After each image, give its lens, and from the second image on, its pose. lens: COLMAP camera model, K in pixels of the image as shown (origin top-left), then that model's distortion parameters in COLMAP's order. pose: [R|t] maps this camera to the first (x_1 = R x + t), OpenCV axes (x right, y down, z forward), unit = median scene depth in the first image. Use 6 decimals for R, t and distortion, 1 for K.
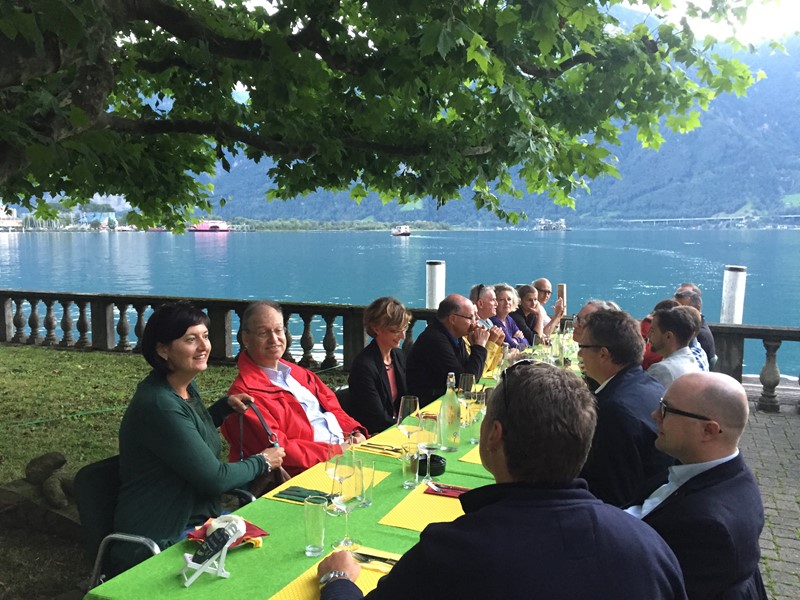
lens RADIAL K [[667.6, 0, 400.0], [0, 667.6, 300.0], [0, 0, 1]] dist [0.079063, -0.115617]
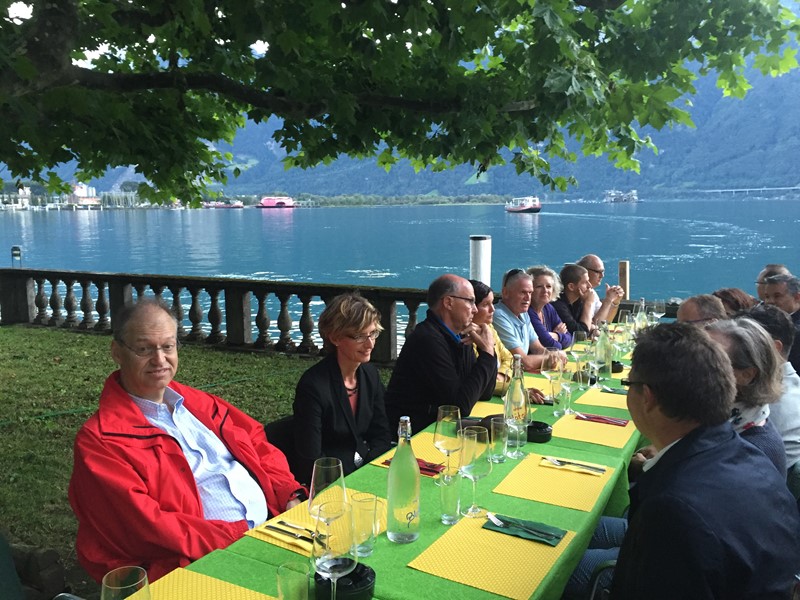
lens RADIAL K [[667.6, 0, 400.0], [0, 667.6, 300.0], [0, 0, 1]] dist [0.079063, -0.115617]
pose [[0.995432, 0.002721, -0.095436, 0.044148], [0.000868, 0.999295, 0.037545, -0.008376], [0.095471, -0.037457, 0.994727, 0.127232]]
